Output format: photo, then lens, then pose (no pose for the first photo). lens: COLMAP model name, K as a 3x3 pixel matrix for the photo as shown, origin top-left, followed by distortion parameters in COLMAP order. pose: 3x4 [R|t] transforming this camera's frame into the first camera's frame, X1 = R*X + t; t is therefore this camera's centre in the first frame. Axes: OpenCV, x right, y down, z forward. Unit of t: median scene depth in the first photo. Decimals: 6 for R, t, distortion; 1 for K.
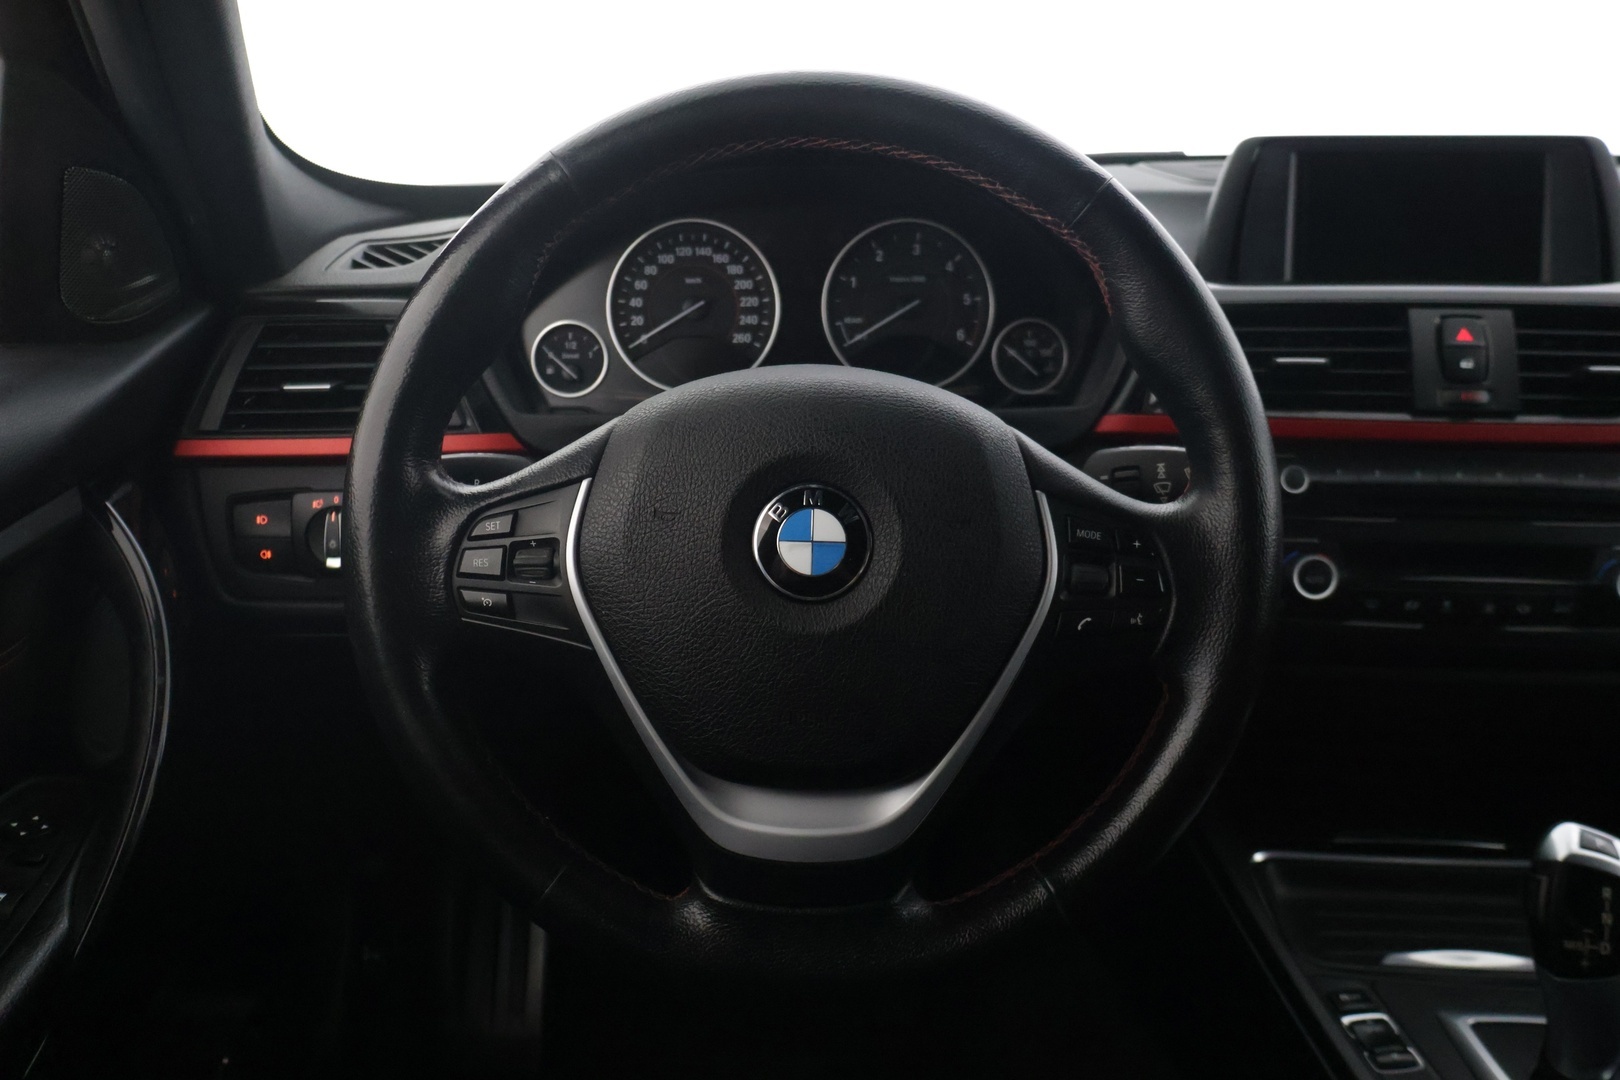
lens RADIAL K [[1480.2, 0, 814.7], [0, 1480.2, 530.8], [0, 0, 1]] dist [0.004666, 0.000000]
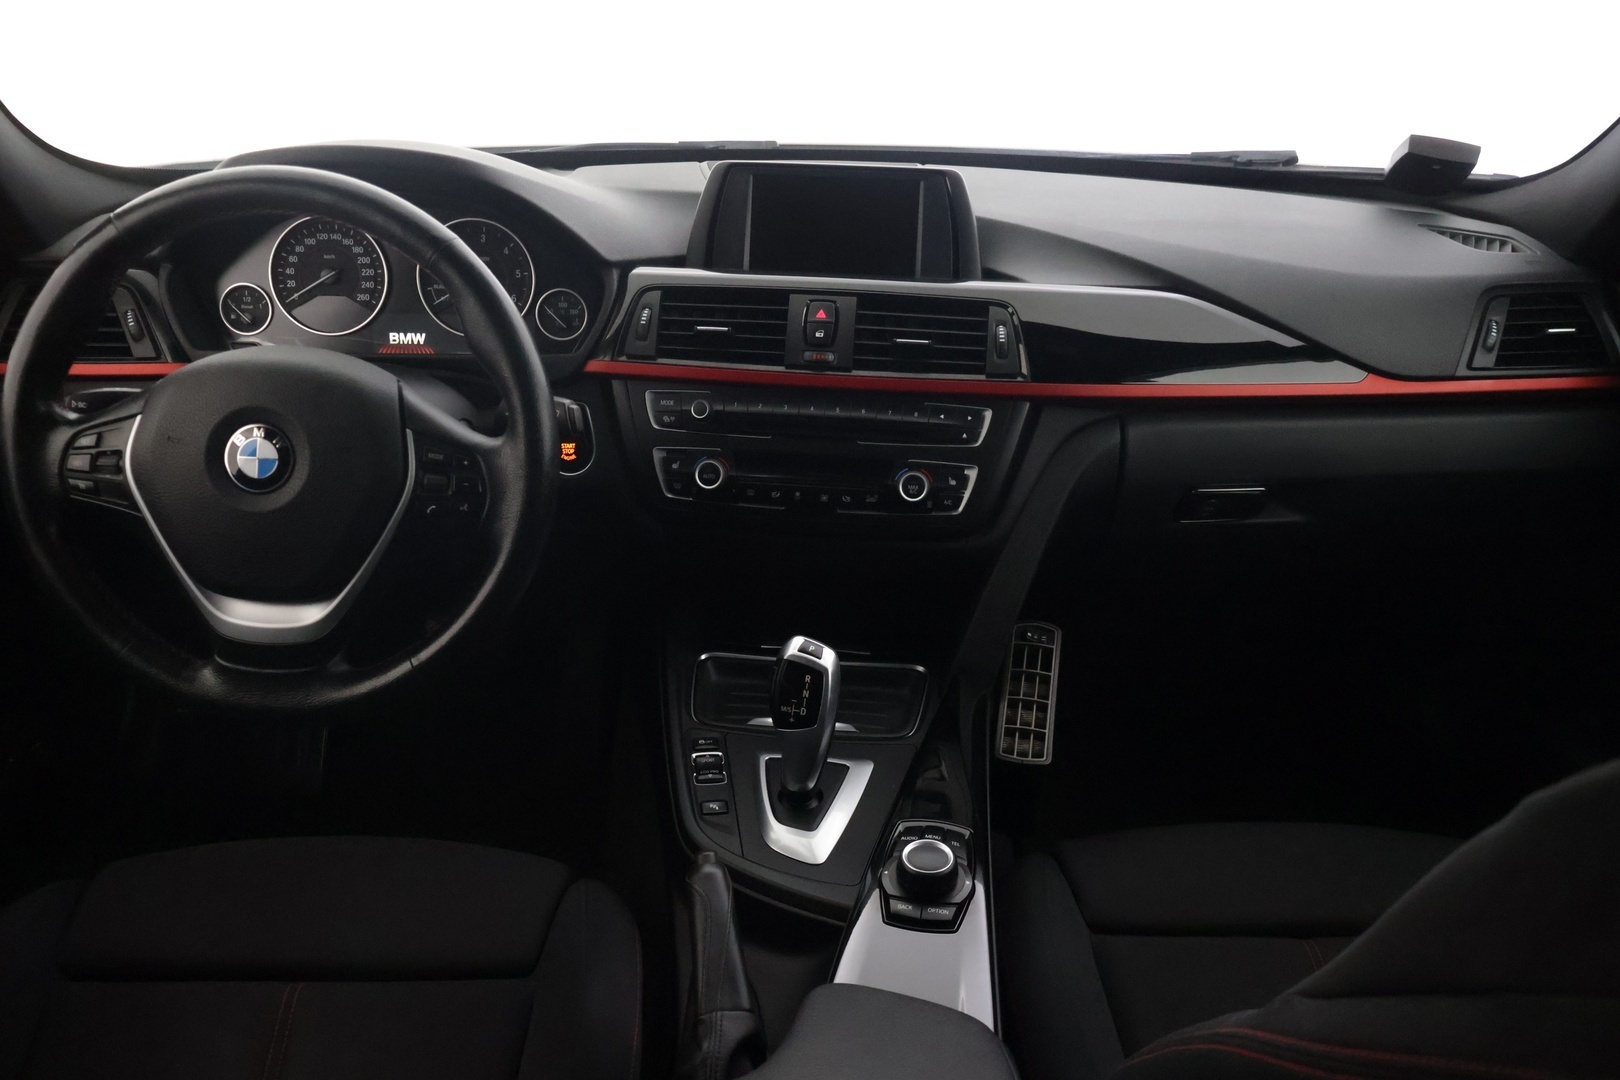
lens RADIAL K [[1355.8, 0, 803.1], [0, 1355.8, 533.9], [0, 0, 1]] dist [-0.008460, 0.013799]
pose [[0.999459, 0.028961, -0.015558, 0.457514], [-0.026925, 0.992639, 0.118080, -0.075017], [0.018863, -0.117597, 0.992882, -0.387193]]
